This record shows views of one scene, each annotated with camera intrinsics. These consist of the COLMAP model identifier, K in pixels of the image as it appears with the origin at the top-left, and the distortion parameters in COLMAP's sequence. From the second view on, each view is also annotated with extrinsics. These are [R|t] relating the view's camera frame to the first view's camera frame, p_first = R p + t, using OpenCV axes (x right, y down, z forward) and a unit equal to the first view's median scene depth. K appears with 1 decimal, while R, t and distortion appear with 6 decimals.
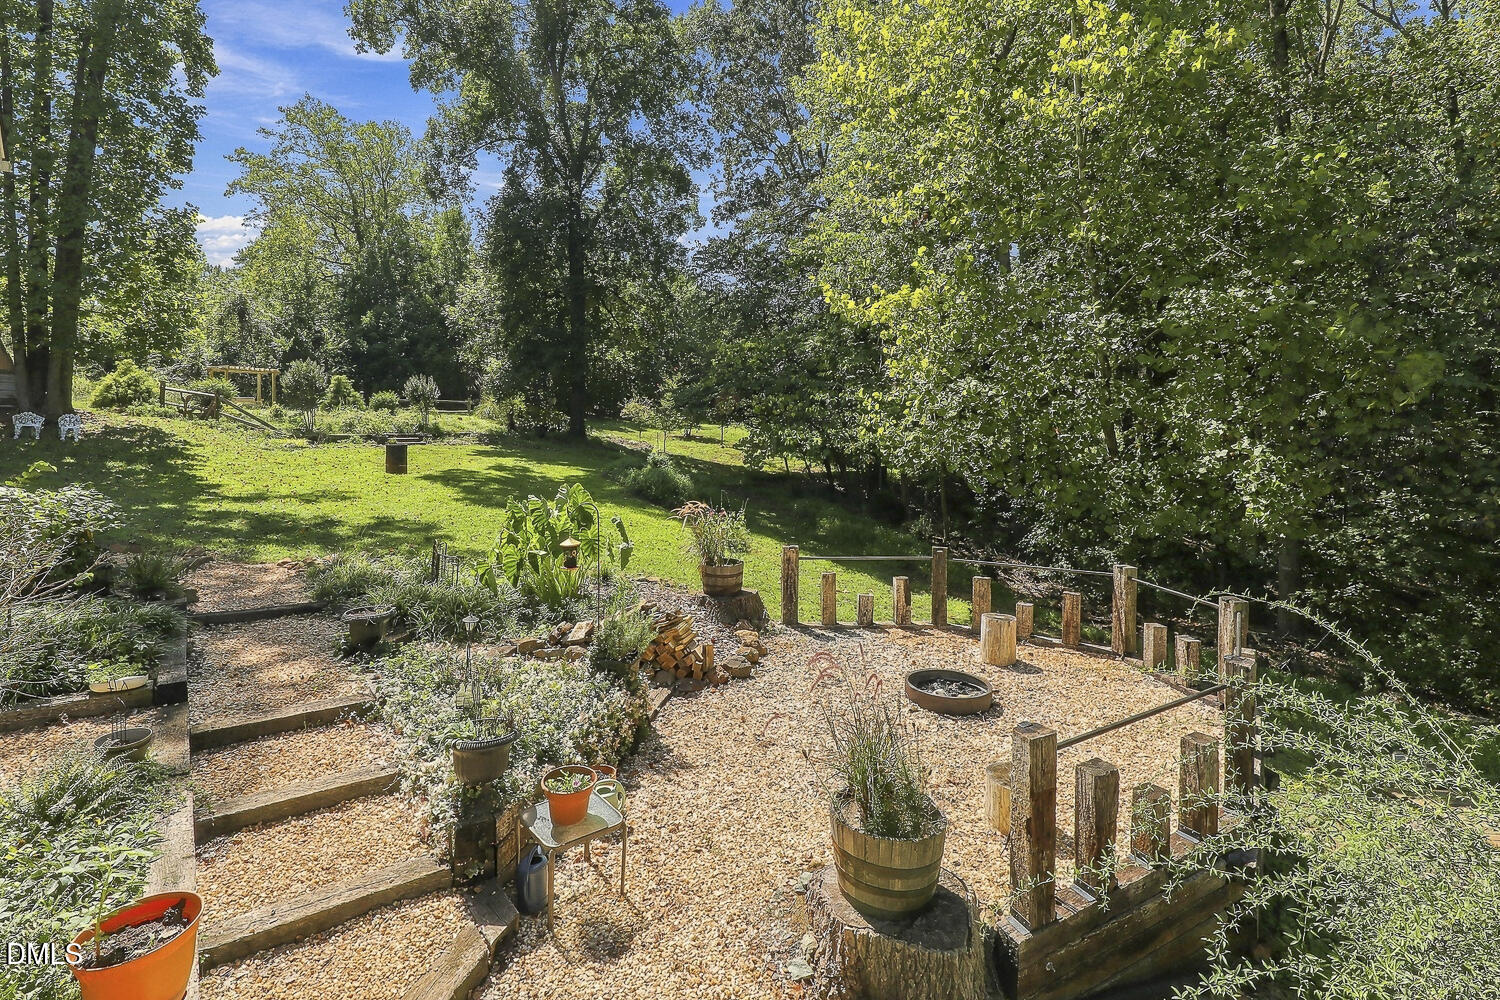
lens RADIAL K [[655.6, 0, 748.4], [0, 655.6, 447.8], [0, 0, 1]] dist [0.001851, 0.000104]
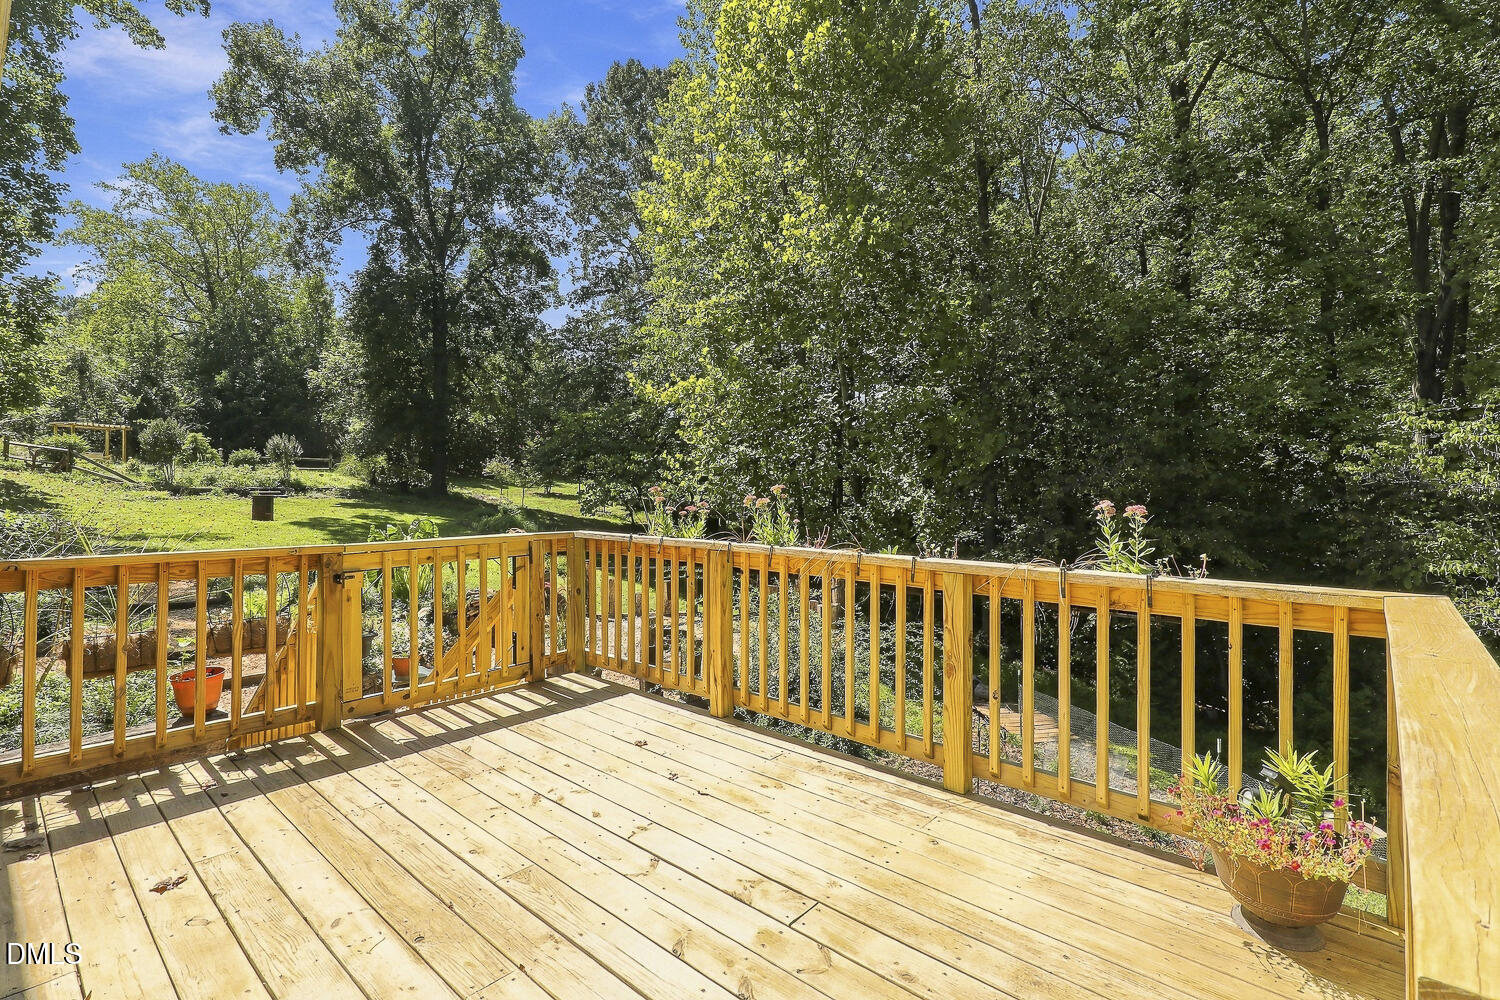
lens RADIAL K [[687.0, 0, 777.8], [0, 687.0, 499.0], [0, 0, 1]] dist [-0.000367, 0.000301]
pose [[0.982881, 0.000743, 0.184242, 0.140380], [0.003599, 0.999724, -0.023231, 0.037749], [-0.184209, 0.023496, 0.982606, -0.389241]]
